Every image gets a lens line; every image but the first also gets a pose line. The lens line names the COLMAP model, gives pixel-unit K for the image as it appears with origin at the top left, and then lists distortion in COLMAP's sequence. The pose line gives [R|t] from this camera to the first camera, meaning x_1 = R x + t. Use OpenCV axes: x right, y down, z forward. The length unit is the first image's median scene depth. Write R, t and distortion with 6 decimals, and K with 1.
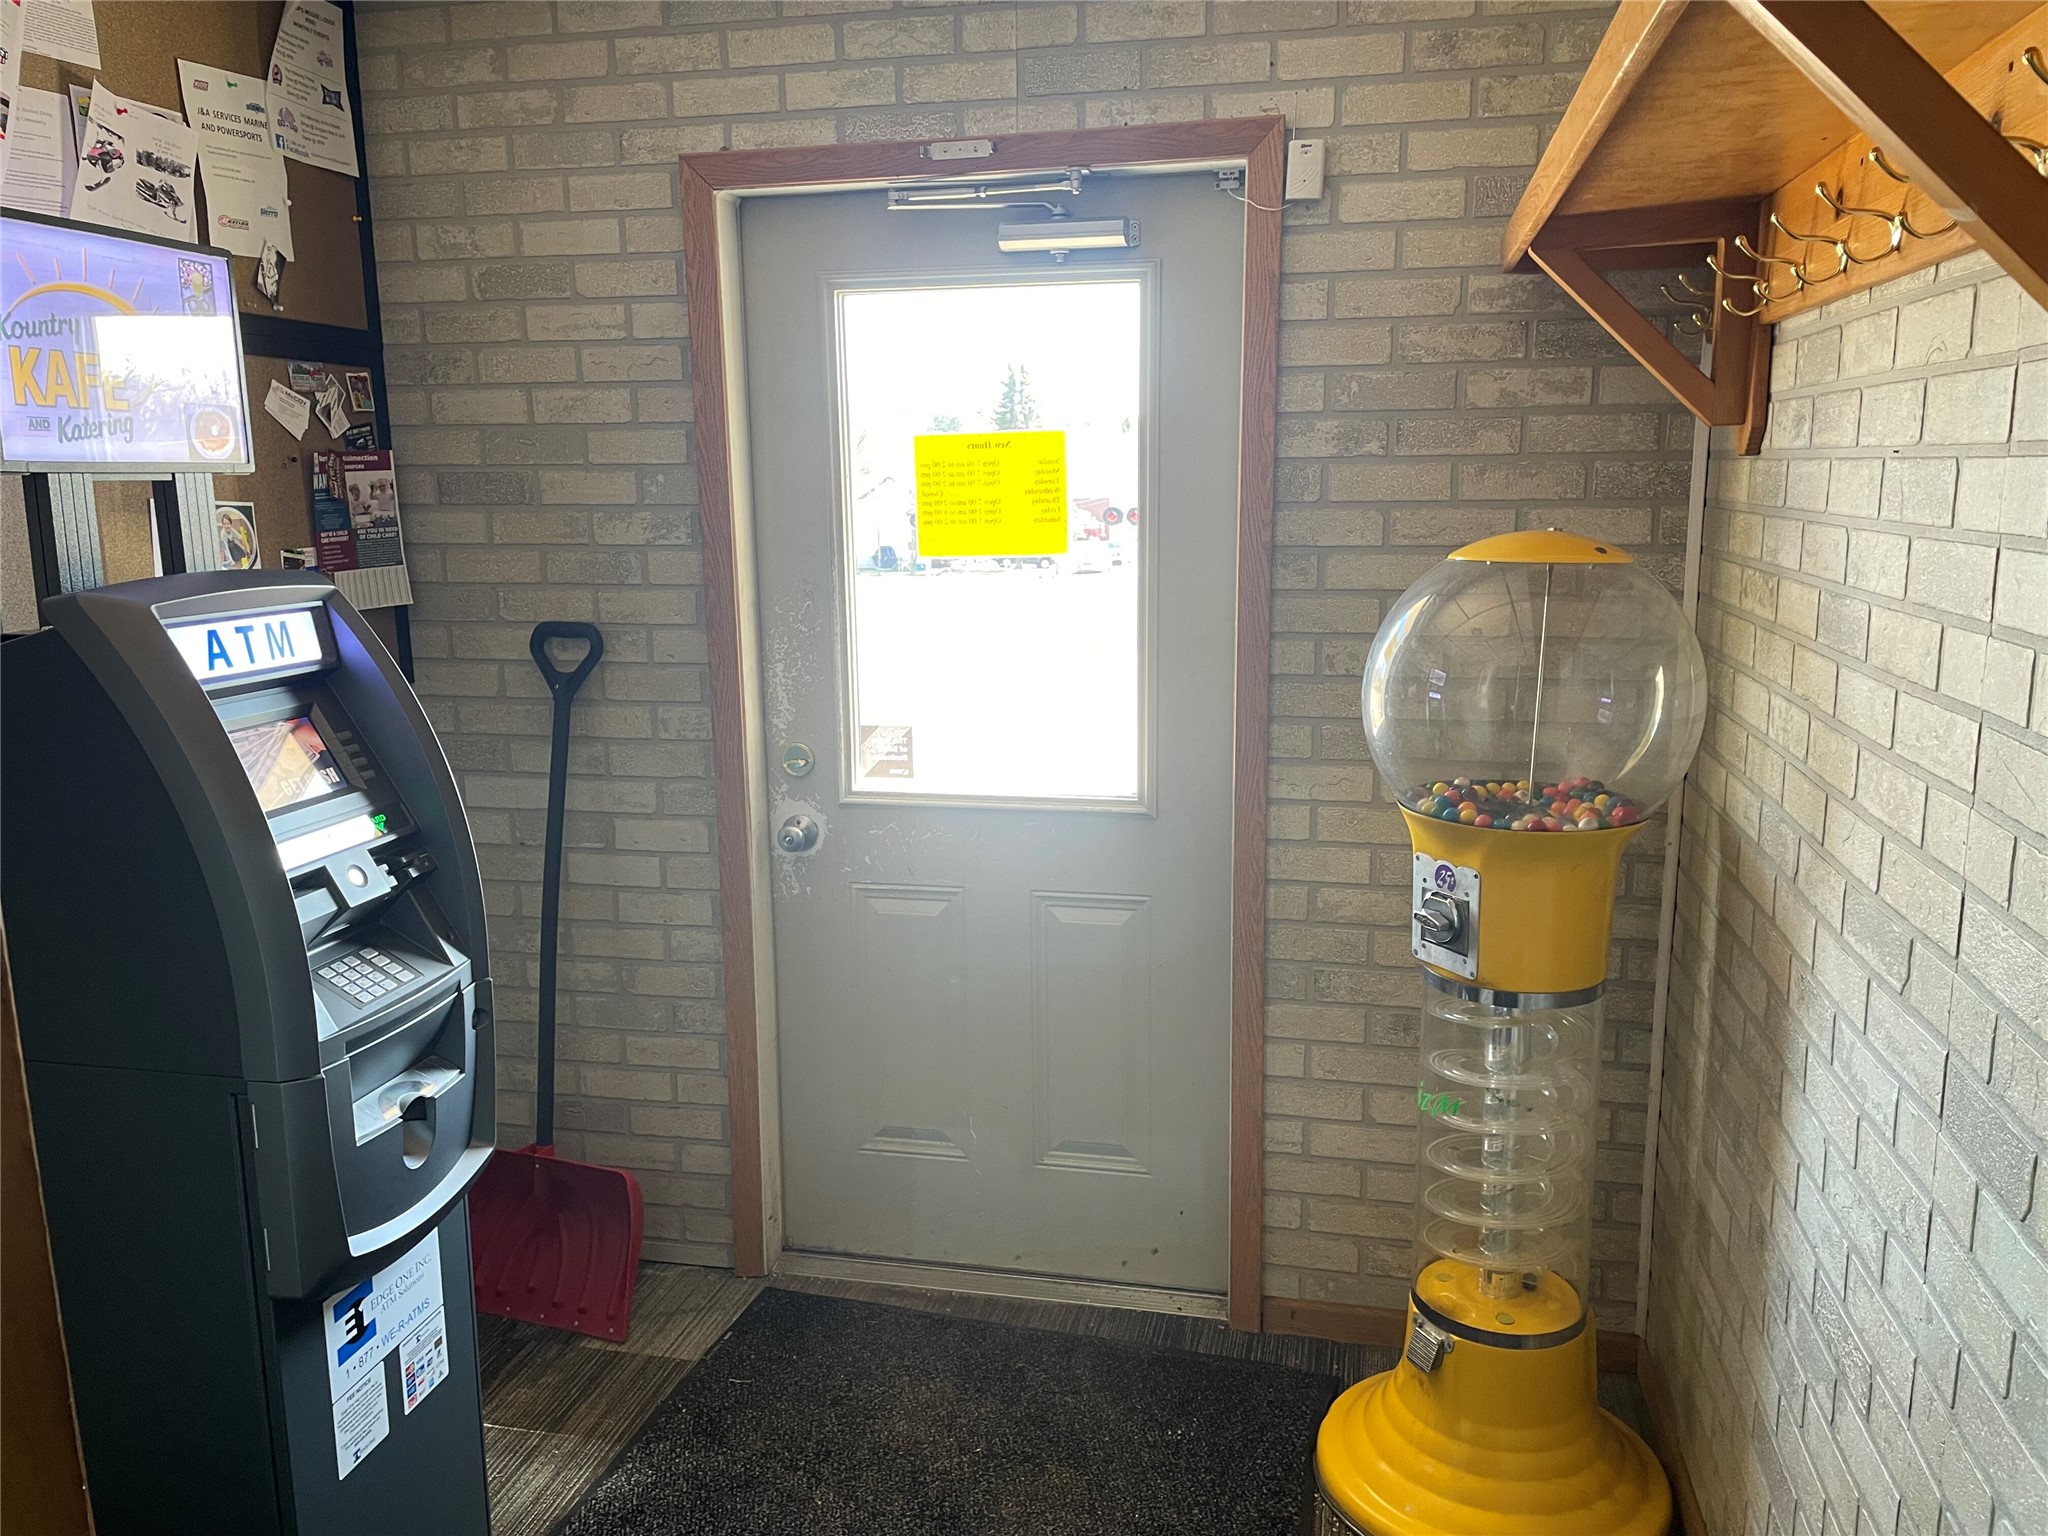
lens RADIAL K [[1558.7, 0, 1020.2], [0, 1558.7, 768.7], [0, 0, 1]] dist [0.077131, -0.088317]
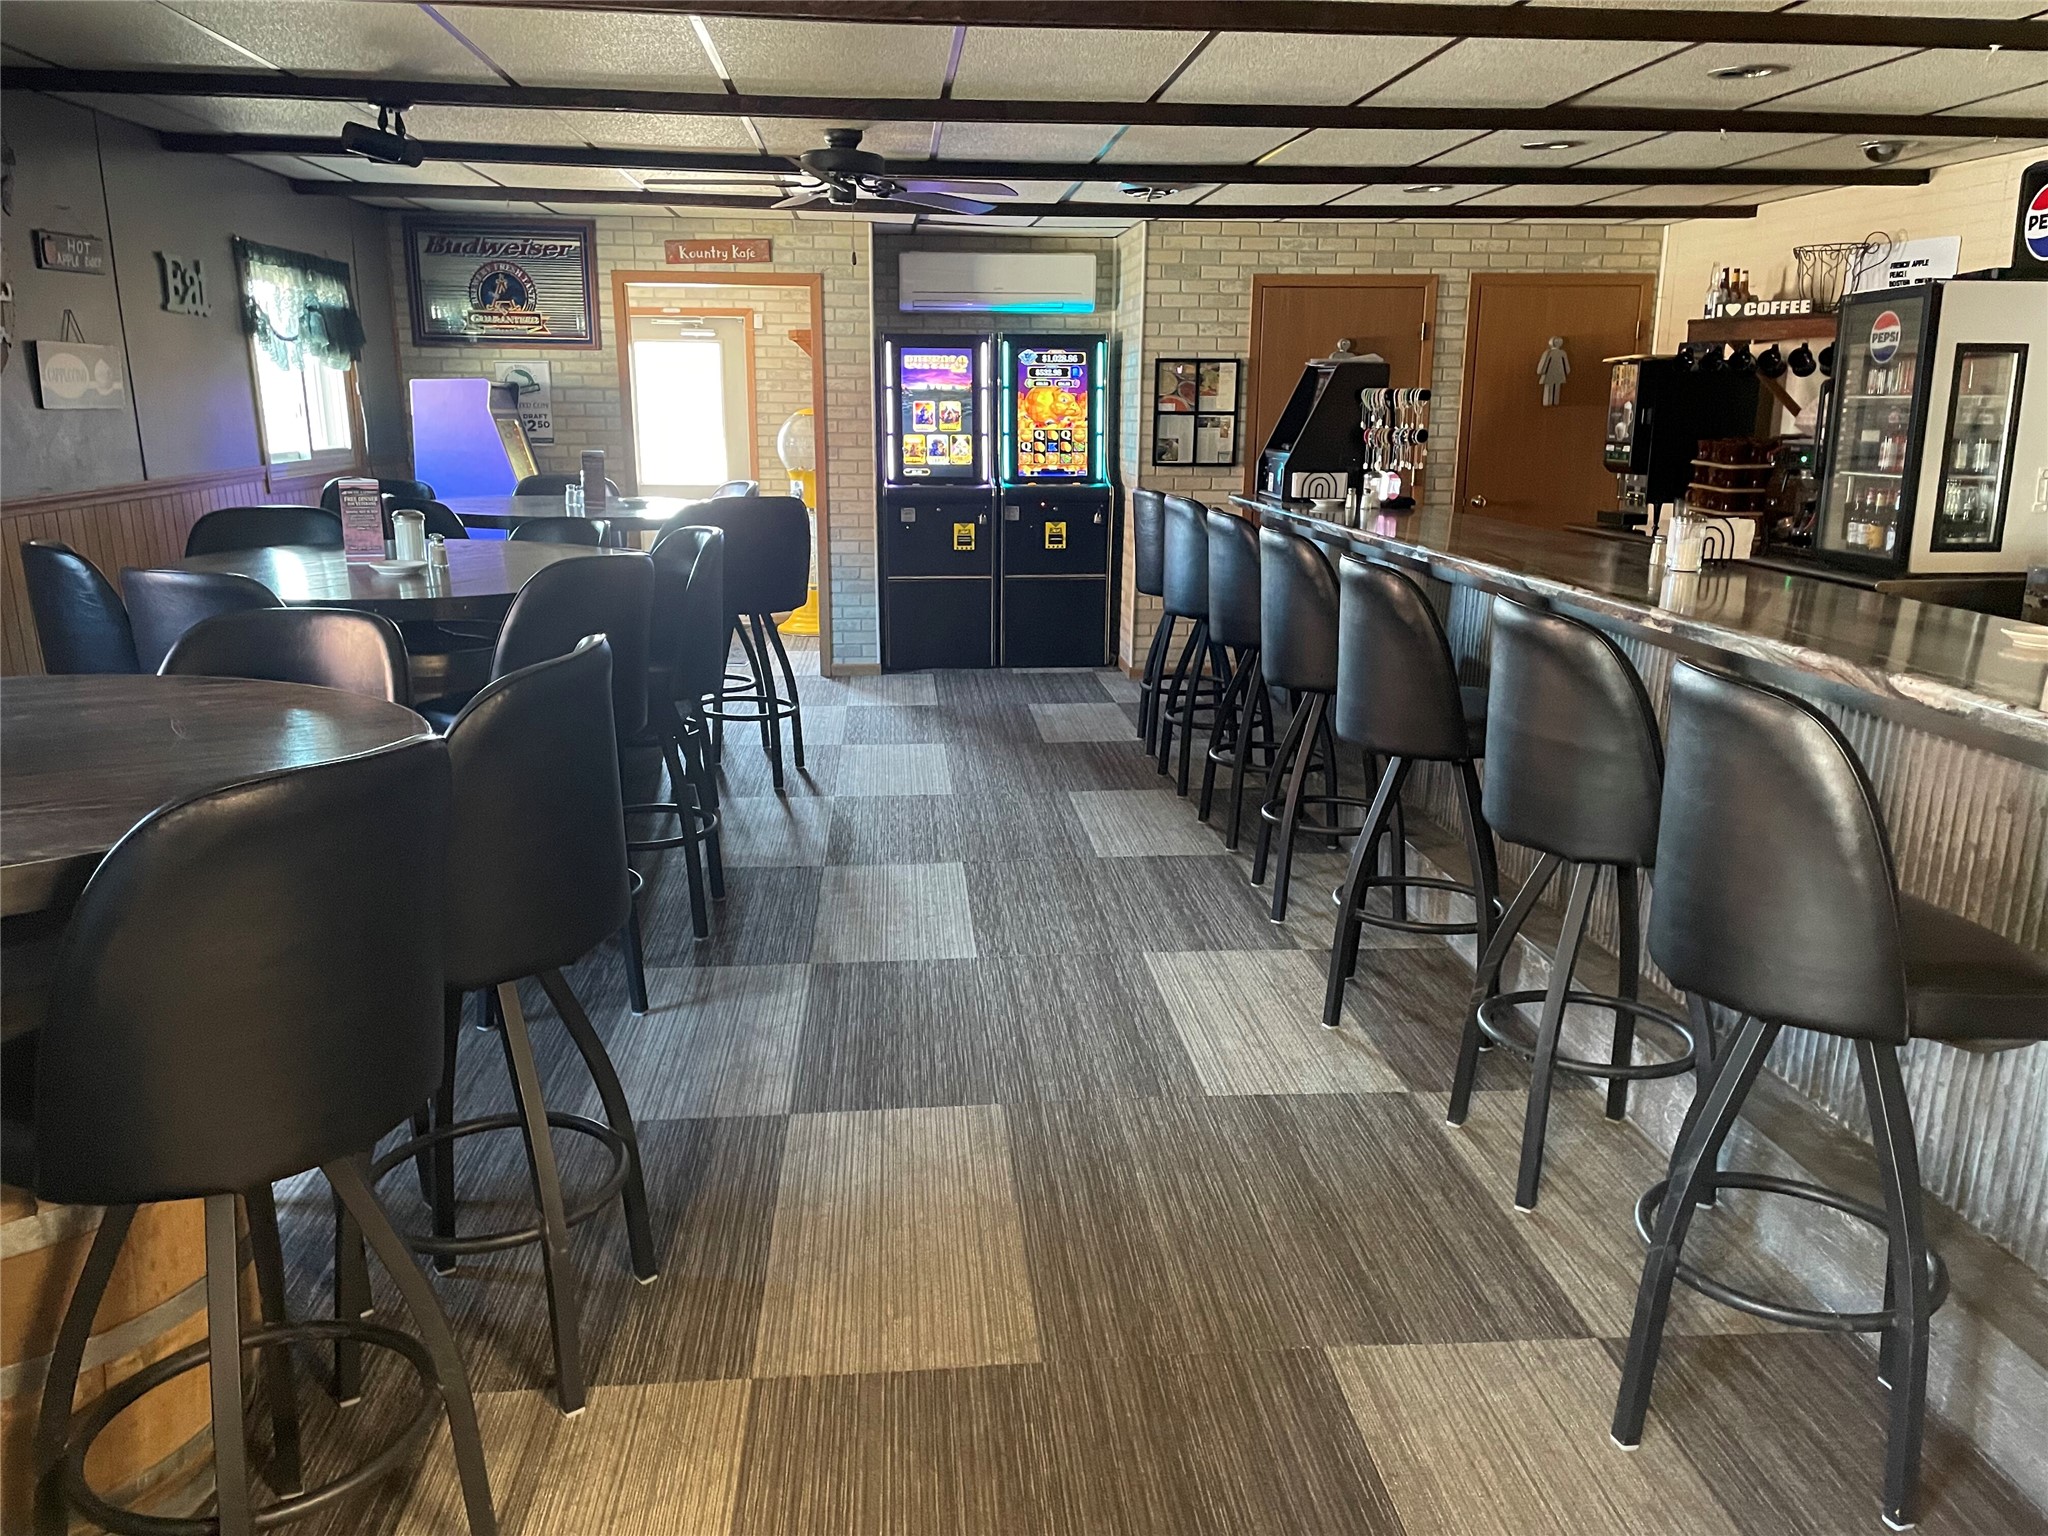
lens RADIAL K [[1558.7, 0, 1027.5], [0, 1558.7, 752.9], [0, 0, 1]] dist [0.077131, -0.088317]
pose [[0.951557, -0.054810, 0.302546, -0.450774], [0.041408, 0.997863, 0.050541, 0.567695], [-0.304670, -0.035565, 0.951794, -3.145689]]
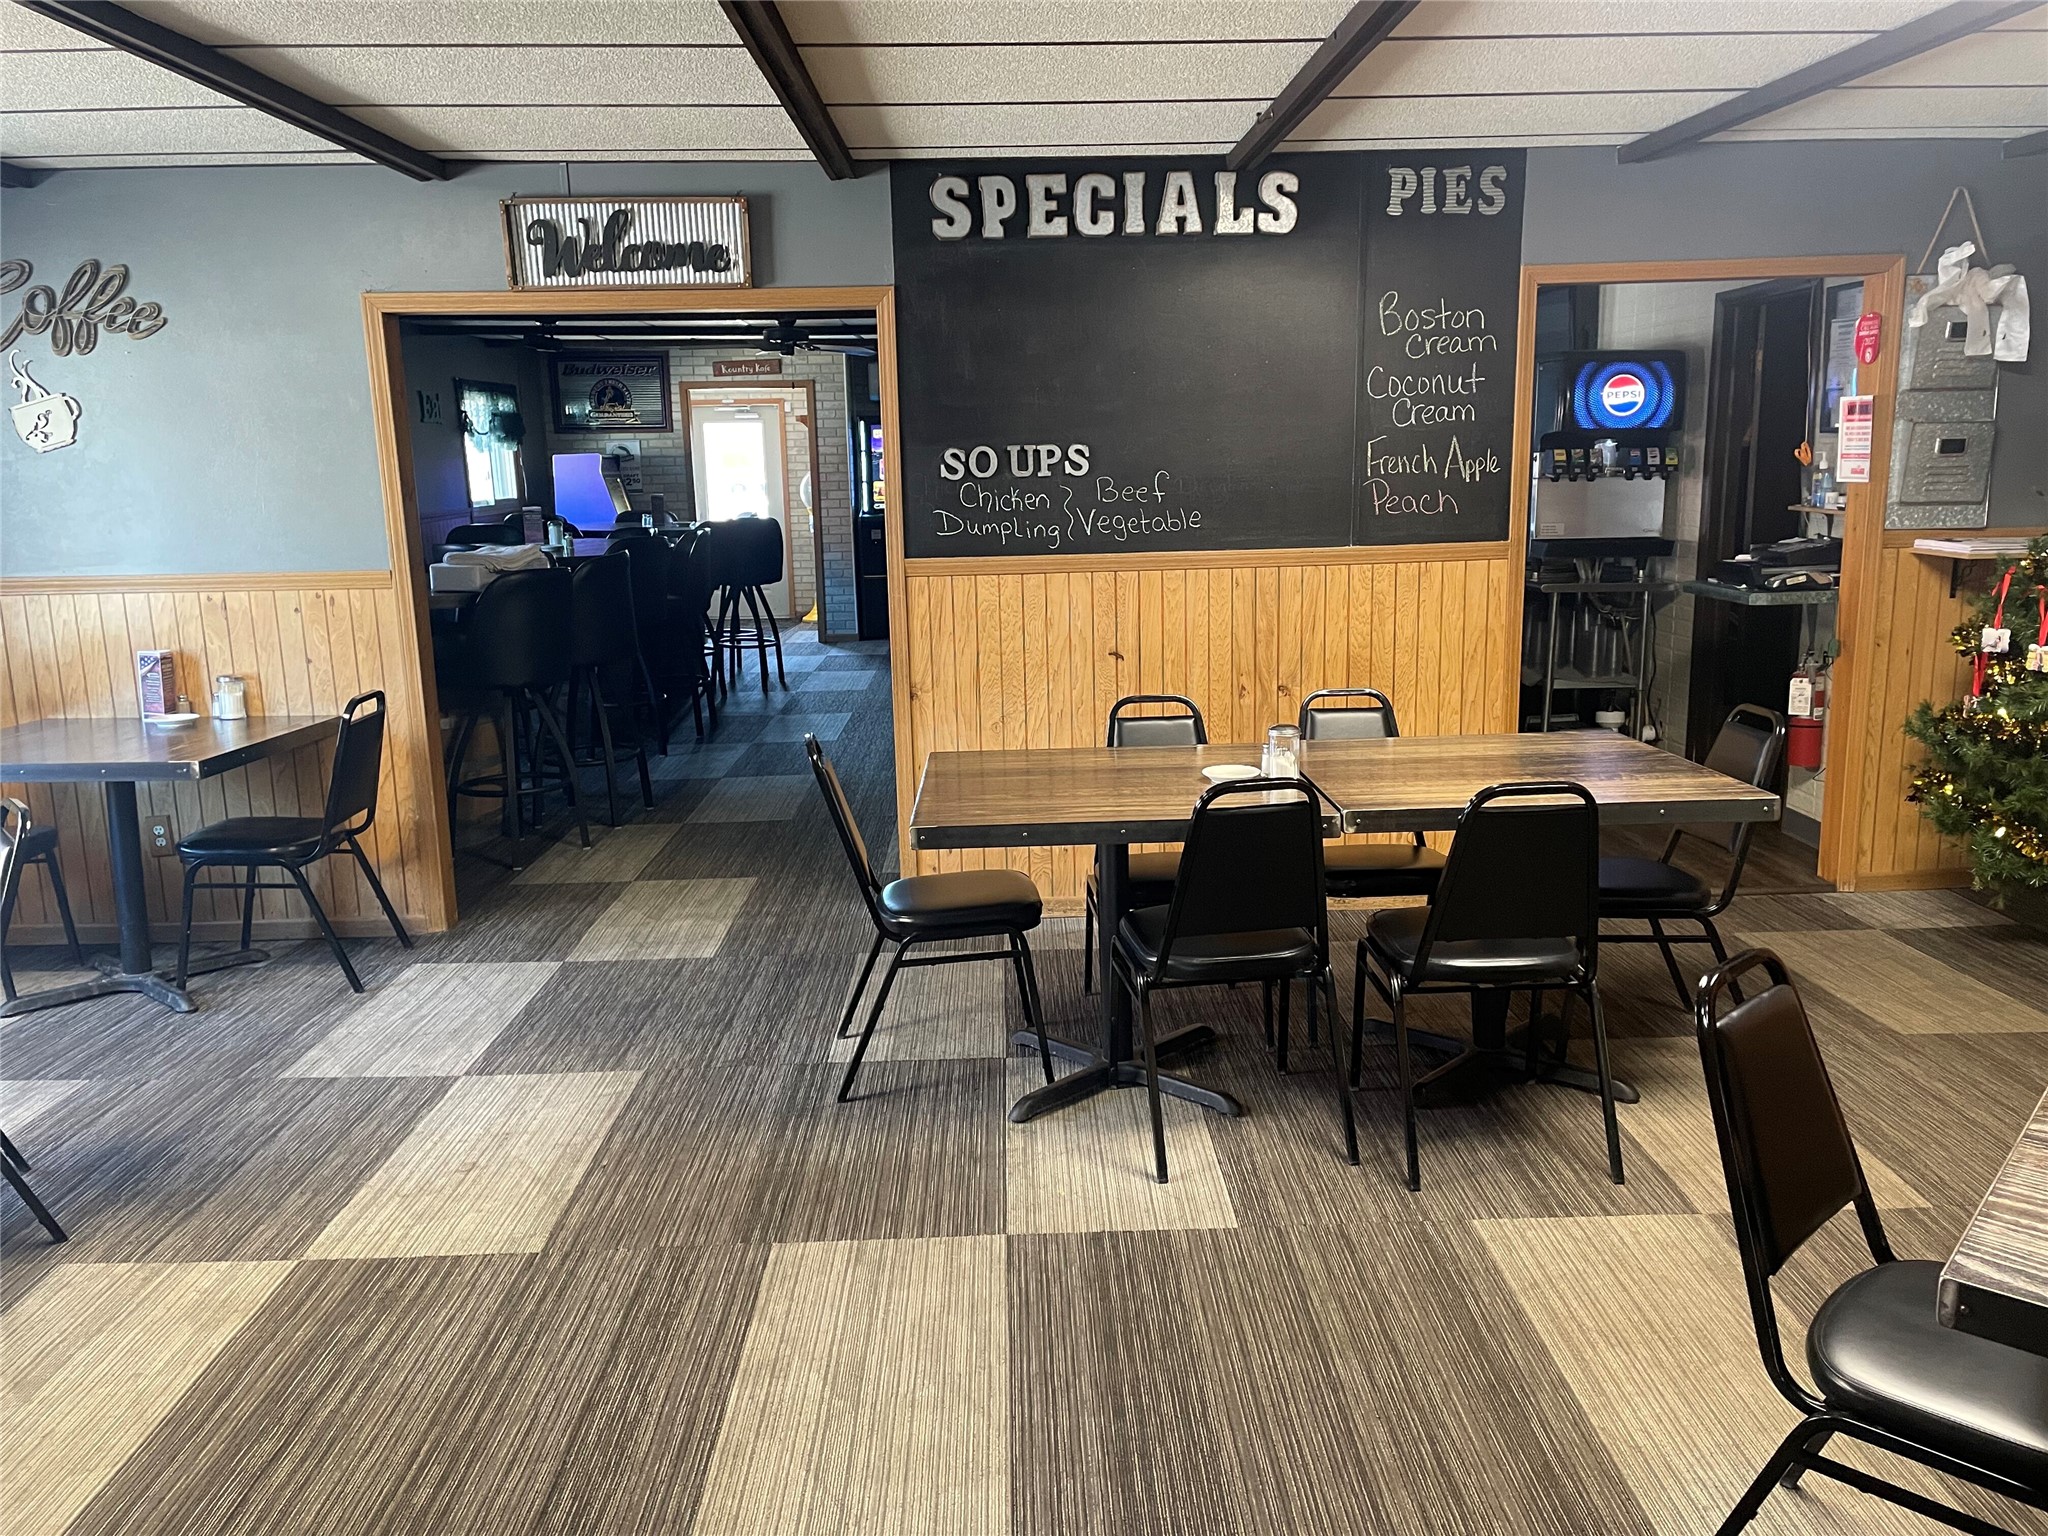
lens RADIAL K [[1558.7, 0, 1055.8], [0, 1558.7, 731.1], [0, 0, 1]] dist [0.077131, -0.088317]
pose [[0.967029, -0.055906, 0.248454, -0.376546], [0.056778, 0.998380, 0.003659, 0.873419], [-0.248256, 0.010568, 0.968637, -4.927713]]
